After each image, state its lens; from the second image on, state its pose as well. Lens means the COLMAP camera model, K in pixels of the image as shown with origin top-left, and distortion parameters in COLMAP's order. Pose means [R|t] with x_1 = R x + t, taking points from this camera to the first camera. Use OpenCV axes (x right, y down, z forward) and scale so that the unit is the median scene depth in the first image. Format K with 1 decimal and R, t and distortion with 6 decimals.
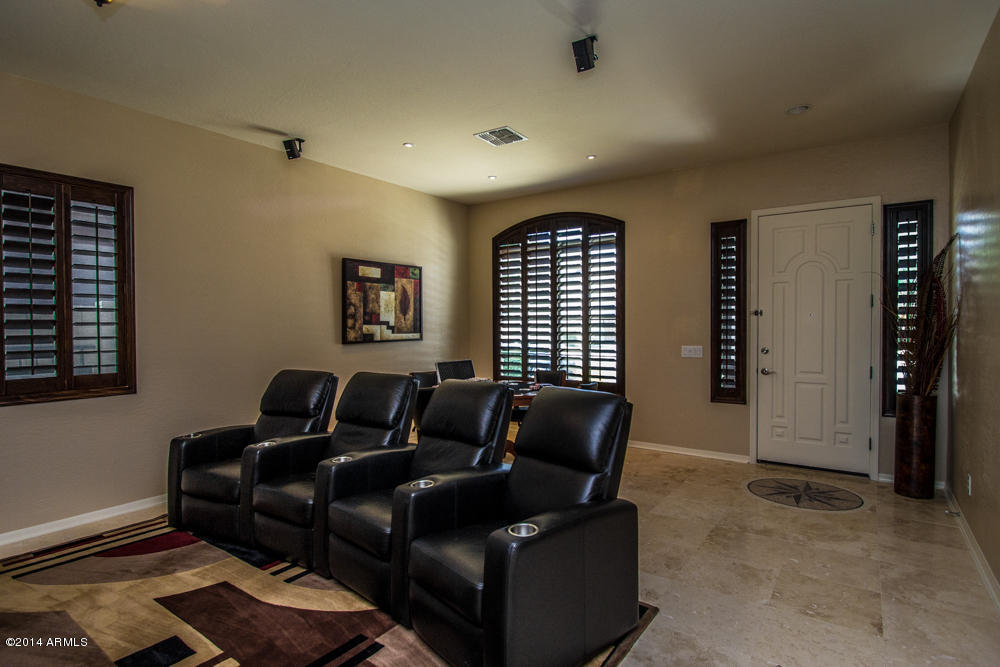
lens RADIAL K [[518.7, 0, 500.0], [0, 518.7, 333.5], [0, 0, 1]] dist [-0.001540, 0.000100]
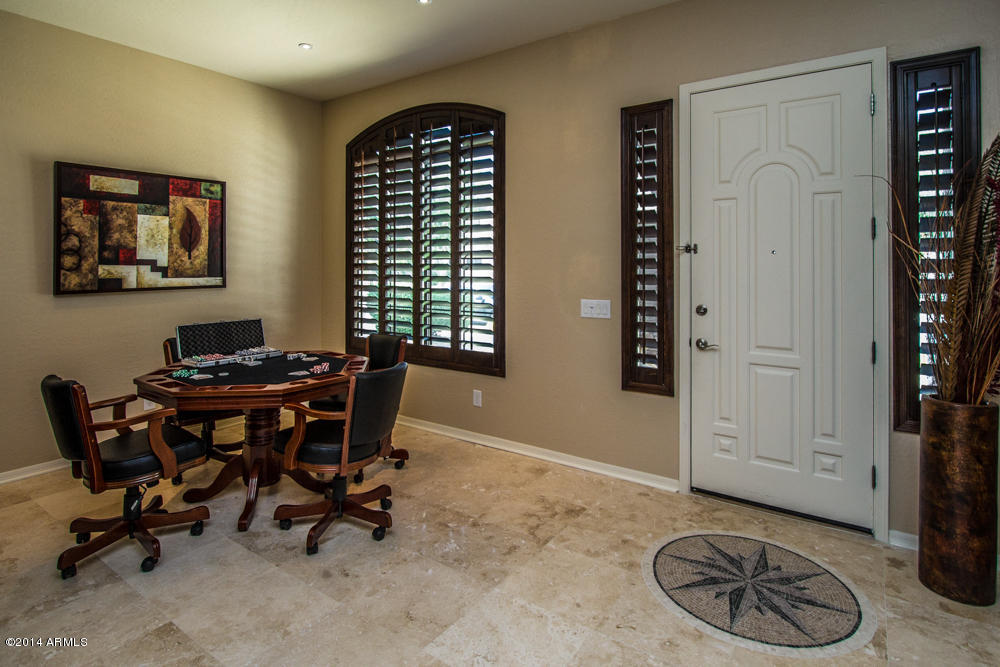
lens RADIAL K [[531.6, 0, 492.4], [0, 531.6, 260.2], [0, 0, 1]] dist [-0.003727, -0.001291]
pose [[0.999980, 0.004622, -0.004376, 0.243281], [-0.004728, 0.999690, -0.024453, -0.008646], [0.004262, 0.024473, 0.999691, 0.336702]]
